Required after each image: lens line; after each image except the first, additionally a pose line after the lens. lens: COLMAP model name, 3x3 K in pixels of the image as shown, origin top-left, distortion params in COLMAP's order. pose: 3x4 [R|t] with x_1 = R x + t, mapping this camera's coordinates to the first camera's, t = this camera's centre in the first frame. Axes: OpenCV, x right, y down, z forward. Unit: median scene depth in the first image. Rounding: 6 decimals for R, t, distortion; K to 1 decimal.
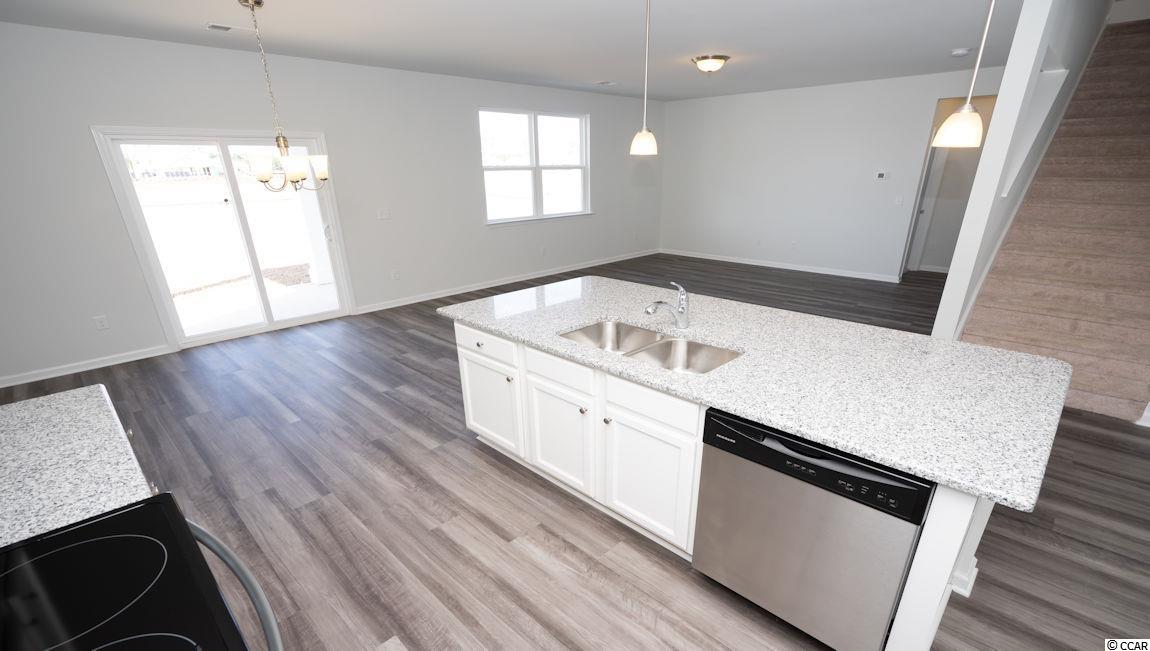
lens RADIAL K [[507.6, 0, 601.5], [0, 507.6, 380.3], [0, 0, 1]] dist [0.000131, 0.000057]
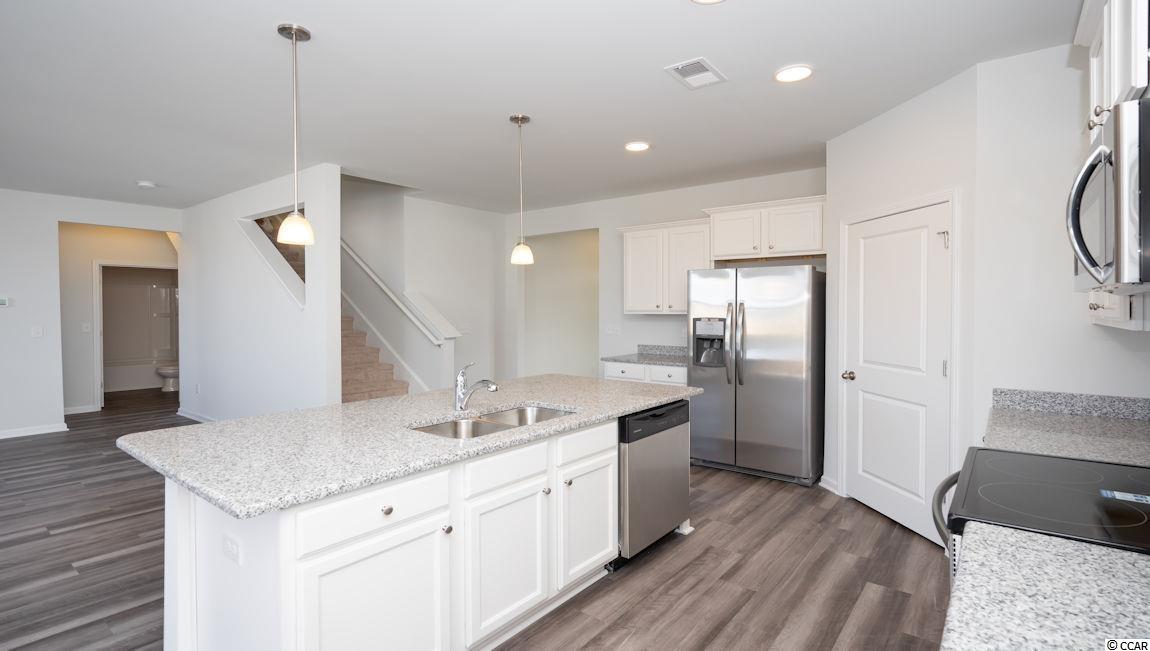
lens RADIAL K [[548.5, 0, 581.6], [0, 548.5, 319.5], [0, 0, 1]] dist [0.001089, 0.000037]
pose [[-0.087992, -0.013876, 0.996024, -1.087487], [0.394927, 0.917475, 0.047671, -0.262996], [-0.914489, 0.397552, -0.075251, 0.938930]]
